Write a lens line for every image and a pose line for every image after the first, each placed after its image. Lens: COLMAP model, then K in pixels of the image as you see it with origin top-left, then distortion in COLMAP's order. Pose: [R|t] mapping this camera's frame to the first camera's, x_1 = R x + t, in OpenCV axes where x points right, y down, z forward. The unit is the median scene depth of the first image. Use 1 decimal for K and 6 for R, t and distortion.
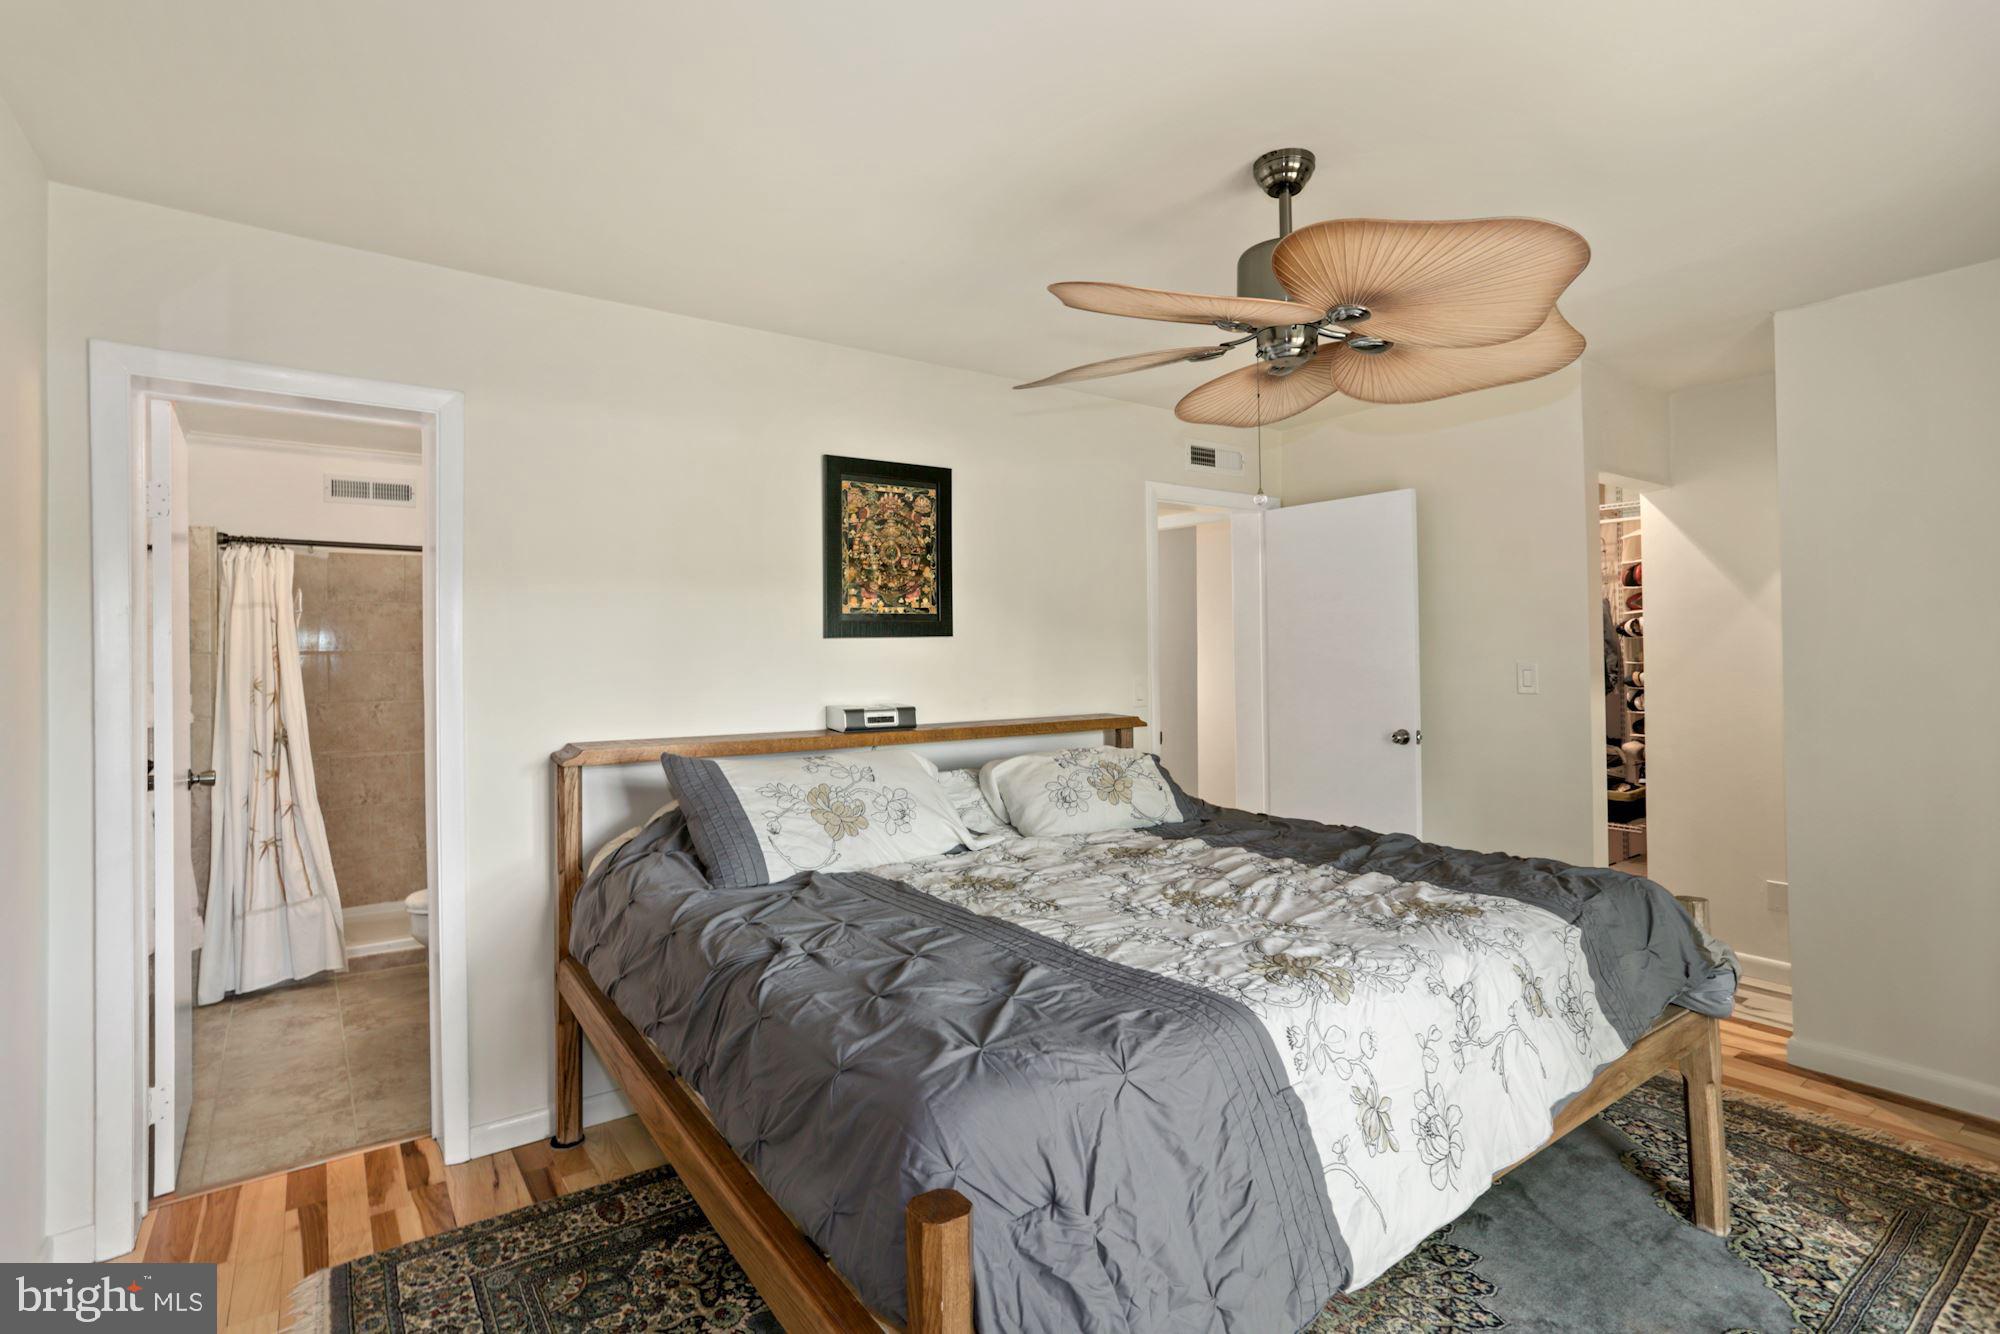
lens RADIAL K [[972.9, 0, 1002.5], [0, 972.9, 654.3], [0, 0, 1]] dist [-0.069643, 0.049501]
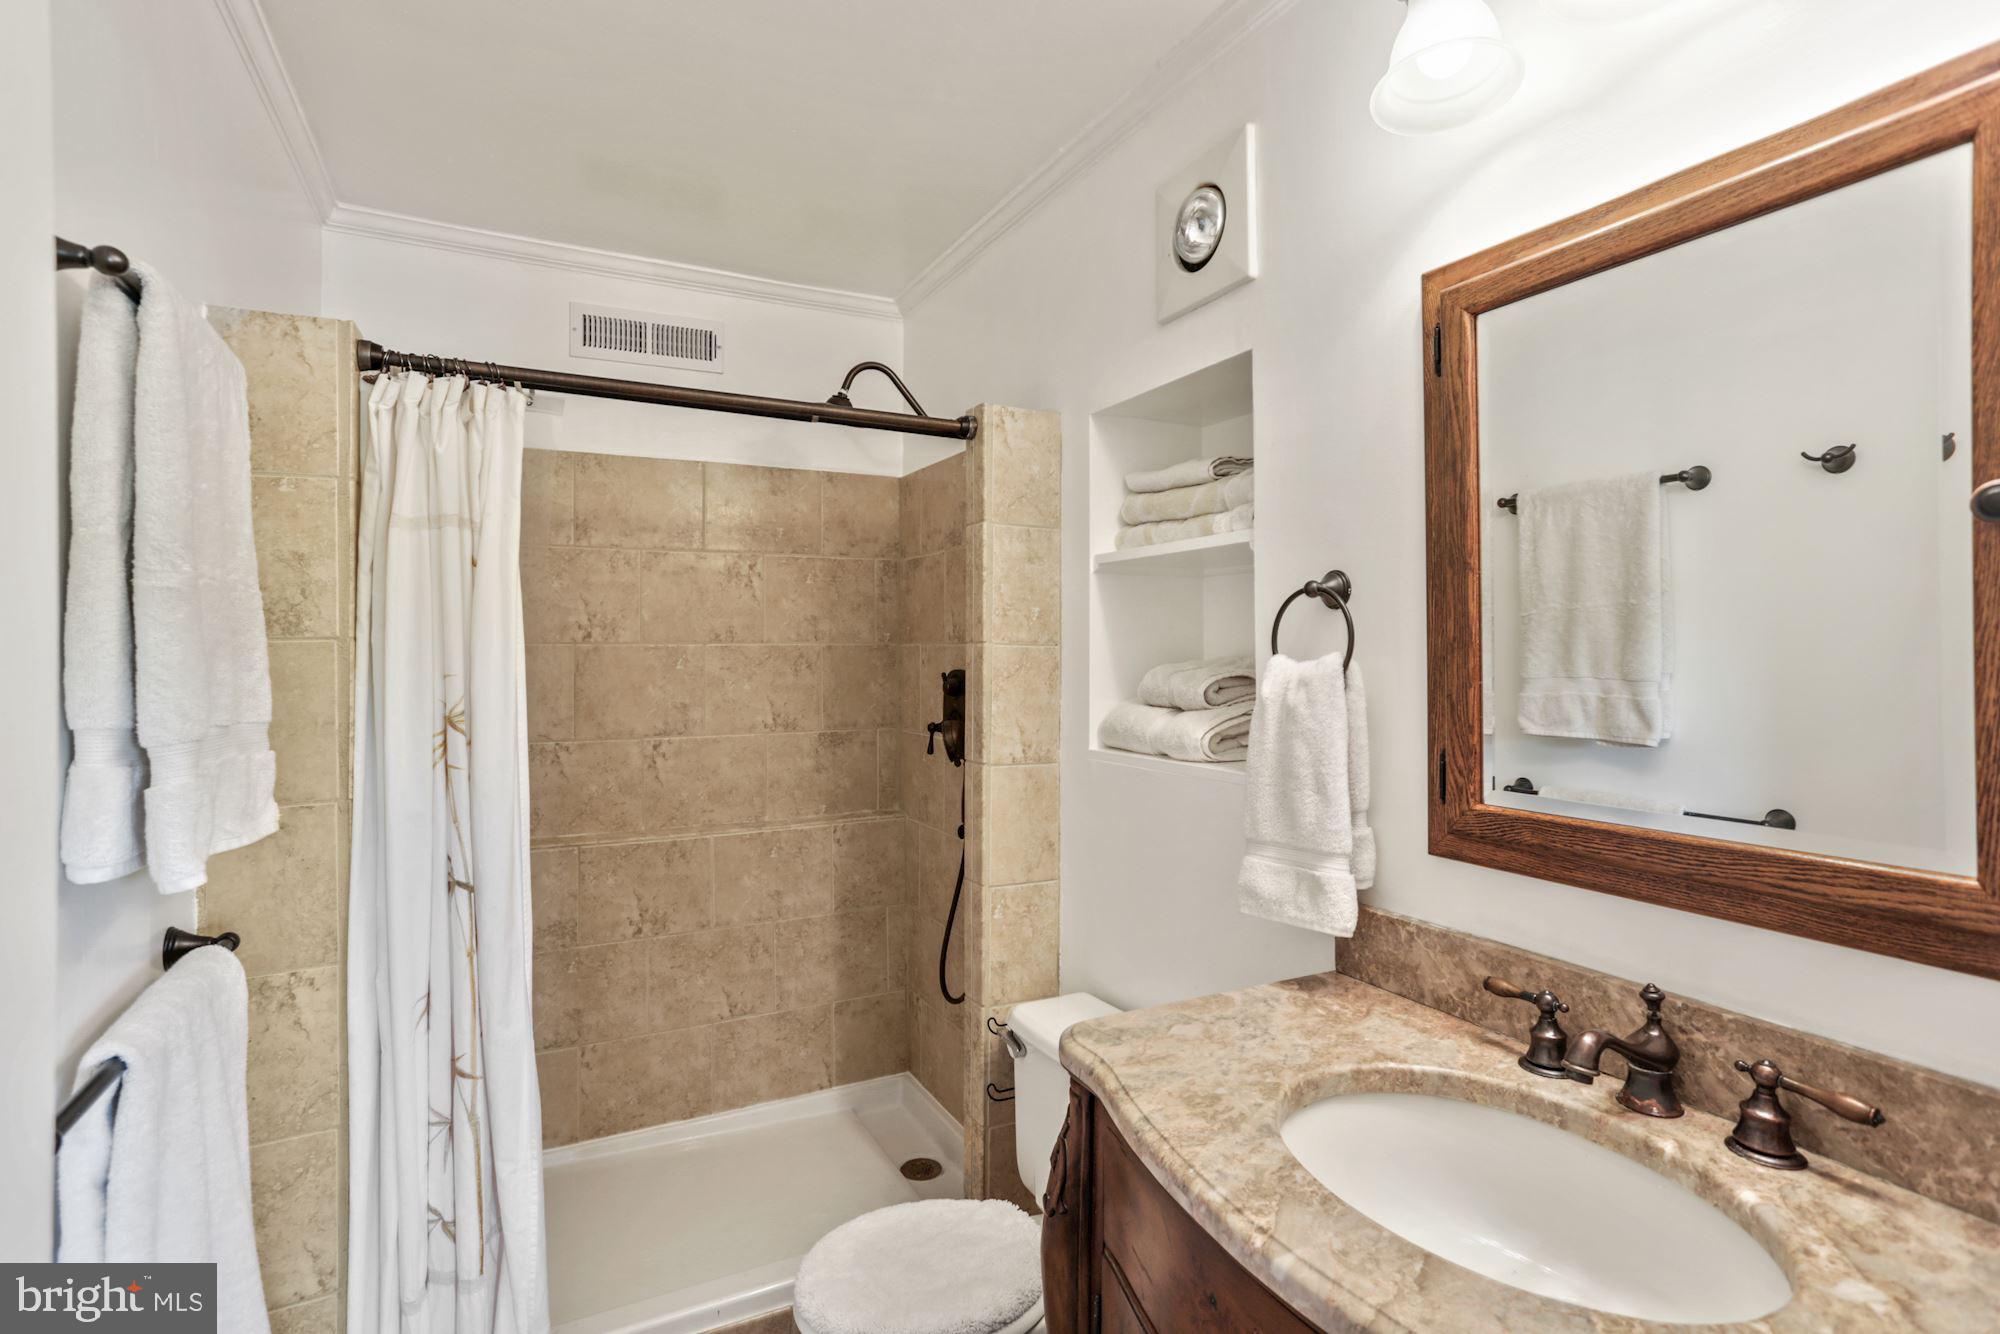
lens RADIAL K [[972.9, 0, 1002.5], [0, 972.9, 654.3], [0, 0, 1]] dist [-0.069643, 0.049501]
pose [[0.987817, 0.005169, -0.155532, -0.393593], [-0.005350, 0.999985, -0.000746, 0.003117], [0.155526, 0.001569, 0.987831, 0.513912]]
